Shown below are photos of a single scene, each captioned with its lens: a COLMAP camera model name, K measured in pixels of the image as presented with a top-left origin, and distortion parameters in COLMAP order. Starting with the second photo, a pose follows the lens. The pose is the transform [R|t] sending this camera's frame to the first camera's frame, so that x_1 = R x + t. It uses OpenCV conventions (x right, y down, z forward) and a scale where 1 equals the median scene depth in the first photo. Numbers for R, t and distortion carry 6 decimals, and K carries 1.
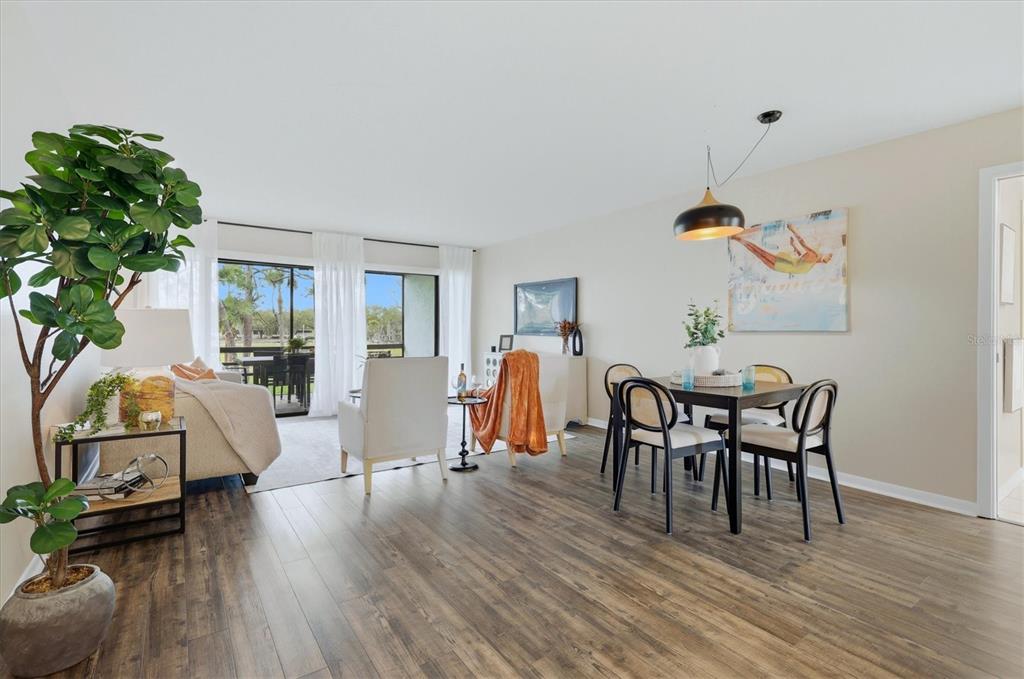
lens RADIAL K [[478.4, 0, 511.5], [0, 478.4, 328.4], [0, 0, 1]] dist [0.002544, 0.000379]
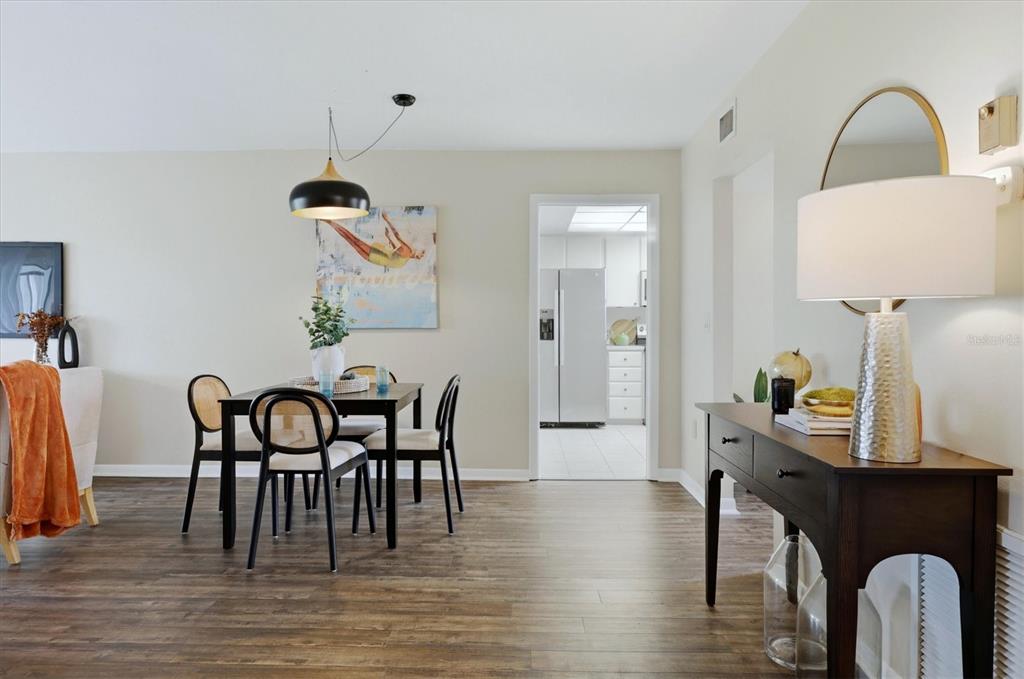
lens RADIAL K [[625.5, 0, 512.4], [0, 625.5, 336.3], [0, 0, 1]] dist [0.019517, 0.000011]
pose [[0.599327, -0.013371, 0.800392, -0.292246], [-0.000008, 0.999860, 0.016709, 0.000927], [-0.800504, -0.010020, 0.599244, 0.080386]]
